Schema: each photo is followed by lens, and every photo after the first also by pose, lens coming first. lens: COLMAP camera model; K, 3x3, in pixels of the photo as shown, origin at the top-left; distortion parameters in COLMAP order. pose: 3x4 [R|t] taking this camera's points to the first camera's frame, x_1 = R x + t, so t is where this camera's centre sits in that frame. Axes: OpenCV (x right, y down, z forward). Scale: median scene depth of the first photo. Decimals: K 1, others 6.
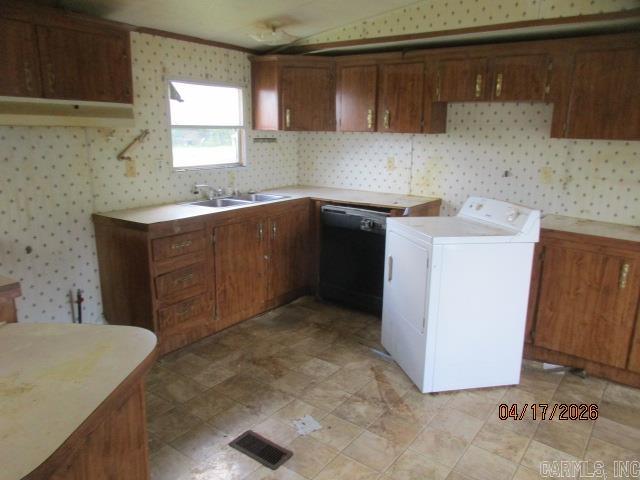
lens RADIAL K [[484.6, 0, 327.9], [0, 484.6, 229.8], [0, 0, 1]] dist [0.014940, 0.007803]
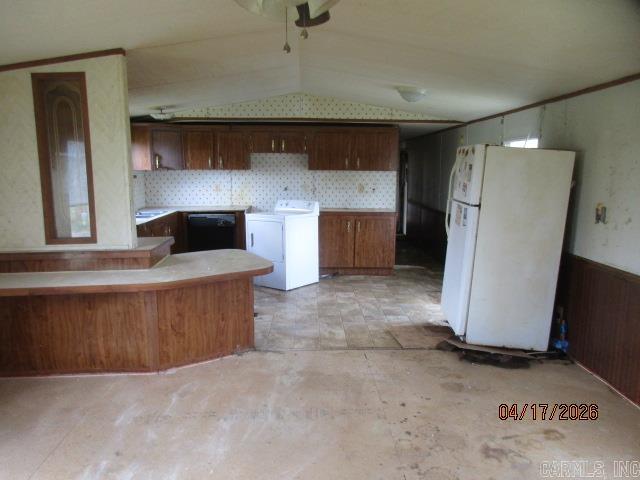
lens RADIAL K [[484.6, 0, 320.0], [0, 484.6, 240.3], [0, 0, 1]] dist [0.014940, 0.007803]
pose [[0.790885, -0.118546, 0.600373, -0.775467], [0.144373, 0.989510, 0.005197, 0.105864], [-0.594691, 0.082567, 0.799703, -0.667304]]
